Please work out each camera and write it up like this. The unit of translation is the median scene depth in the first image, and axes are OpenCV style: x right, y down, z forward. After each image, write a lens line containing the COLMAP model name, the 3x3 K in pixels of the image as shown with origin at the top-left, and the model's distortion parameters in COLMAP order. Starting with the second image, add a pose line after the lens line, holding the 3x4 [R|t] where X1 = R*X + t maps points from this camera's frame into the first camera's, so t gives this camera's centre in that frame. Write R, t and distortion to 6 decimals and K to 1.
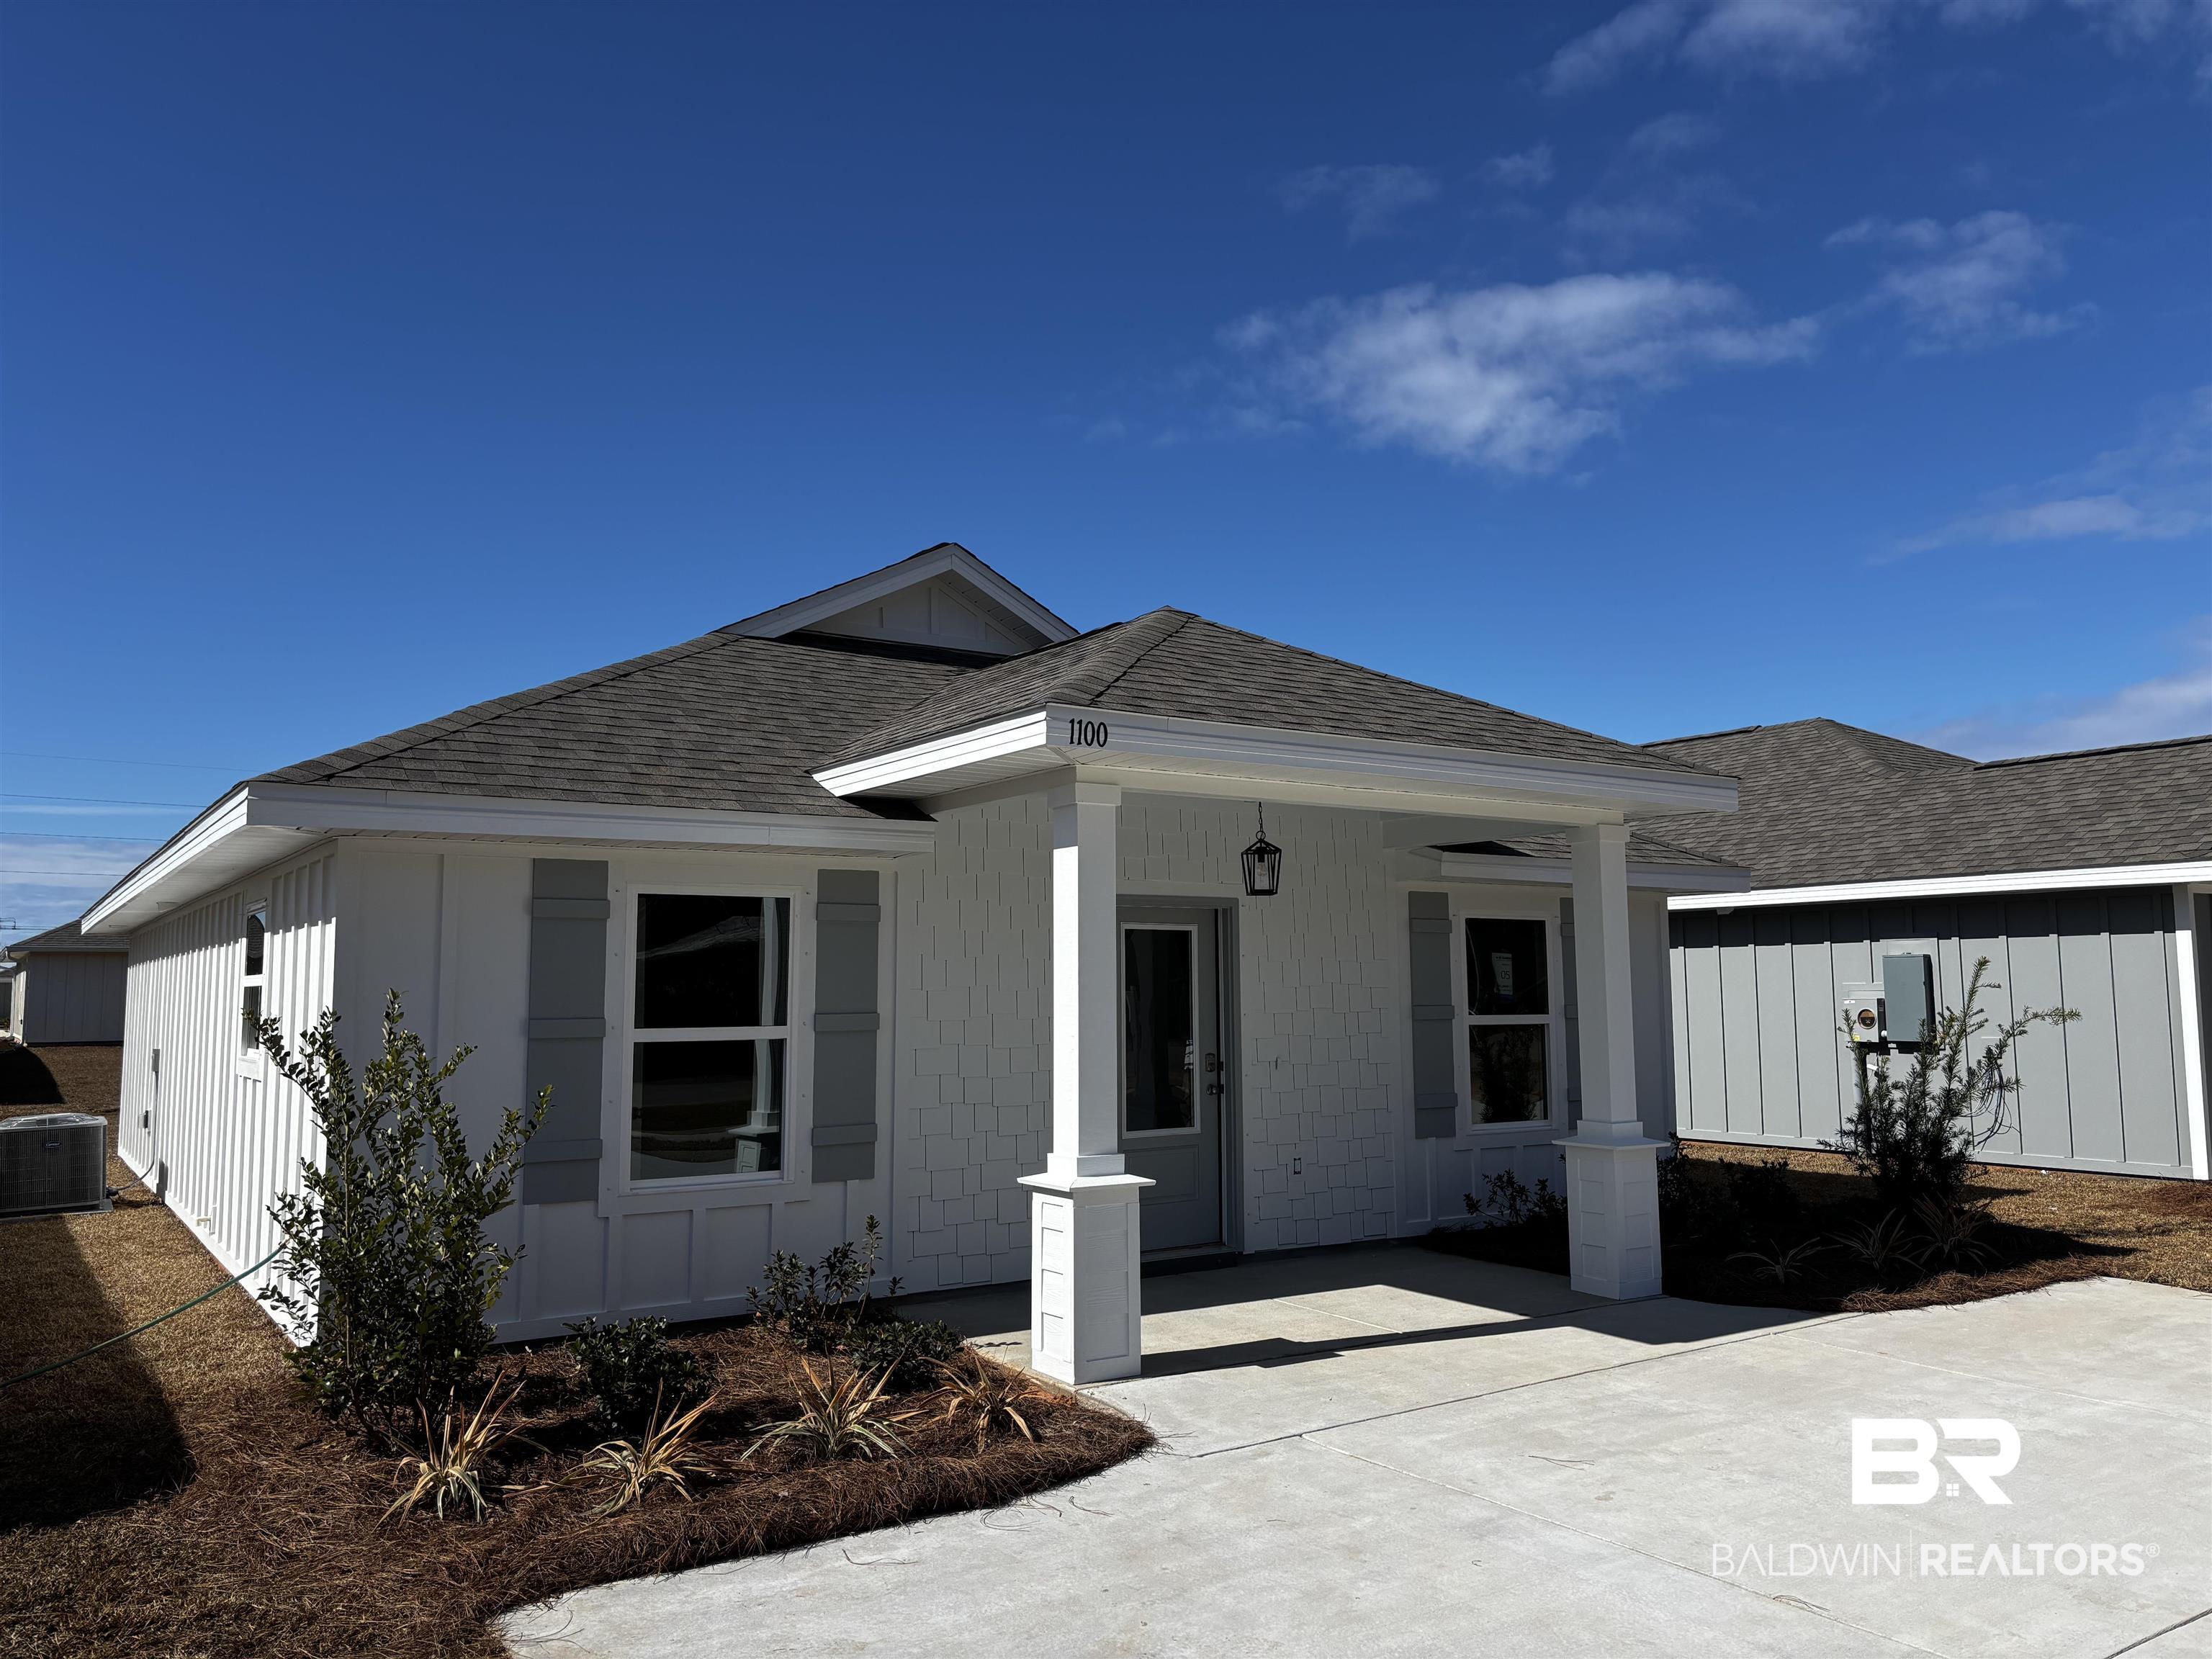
lens RADIAL K [[1680.1, 0, 1106.0], [0, 1680.1, 829.5], [0, 0, 1]] dist [0.061400, -0.078581]
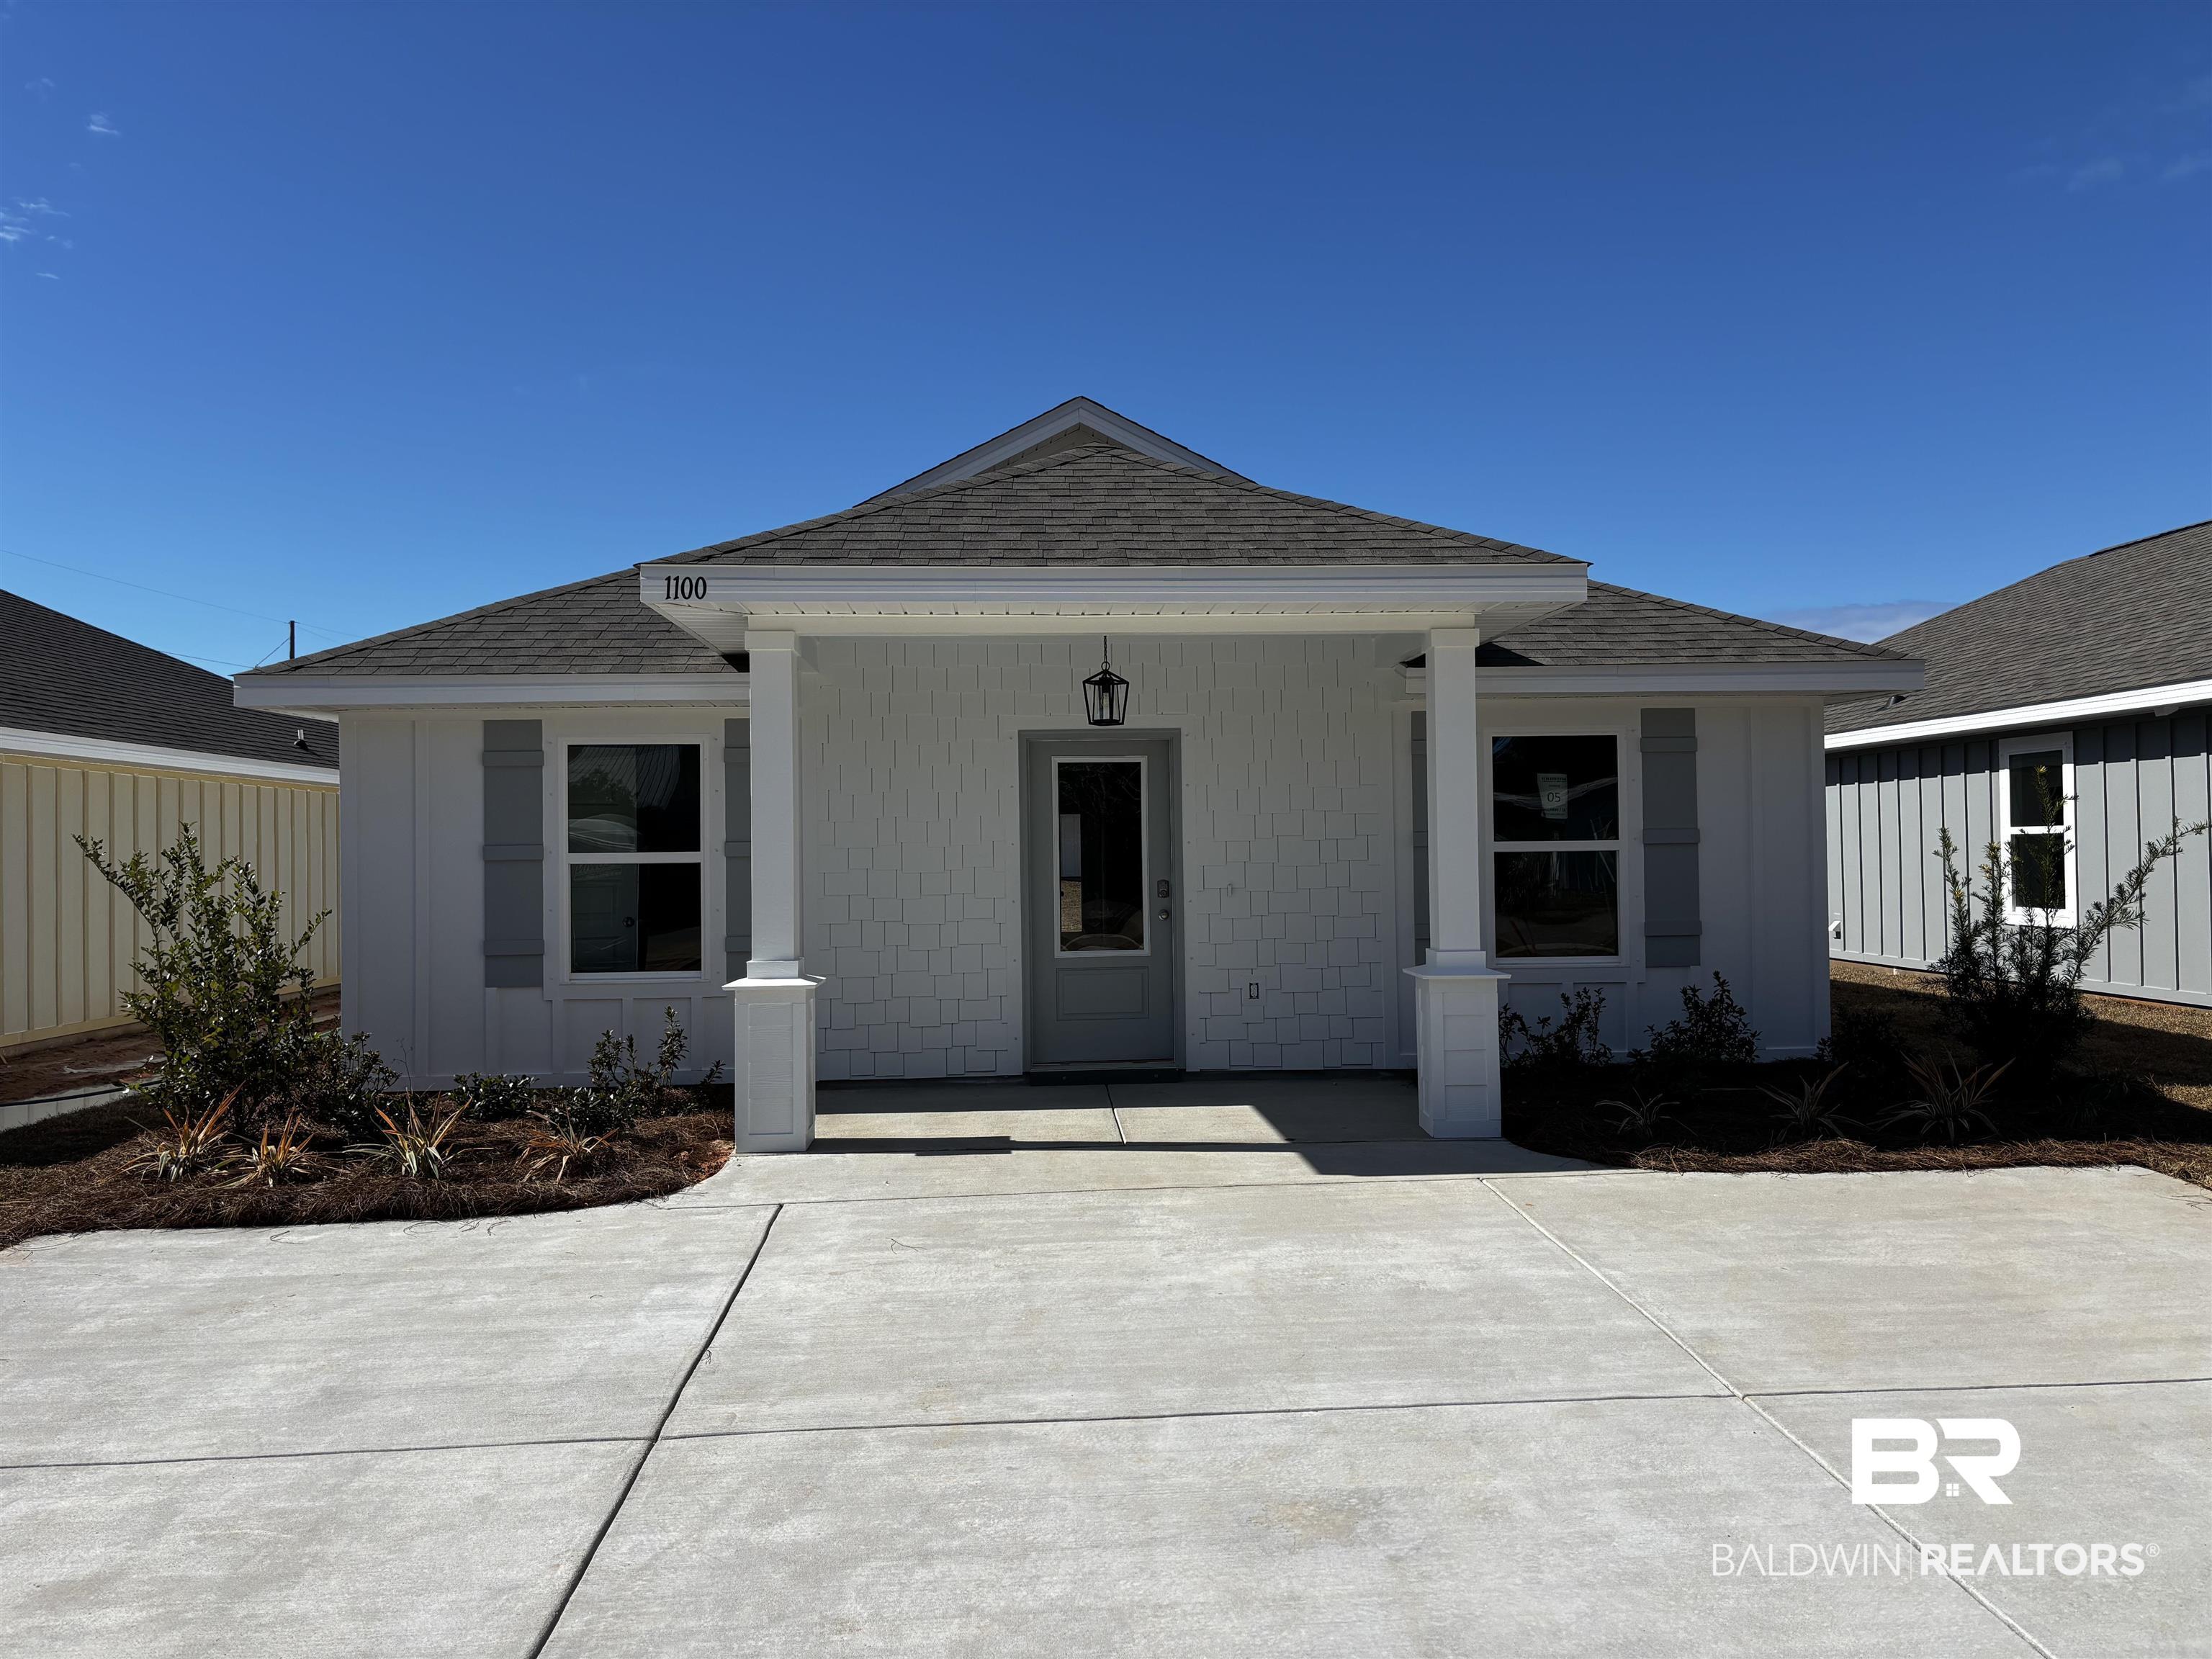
lens RADIAL K [[1680.1, 0, 1106.0], [0, 1680.1, 829.5], [0, 0, 1]] dist [0.061400, -0.078581]
pose [[0.863092, -0.009690, -0.504953, 0.678325], [0.056819, 0.995331, 0.078018, 0.024943], [0.501840, -0.096028, 0.859613, 0.124785]]
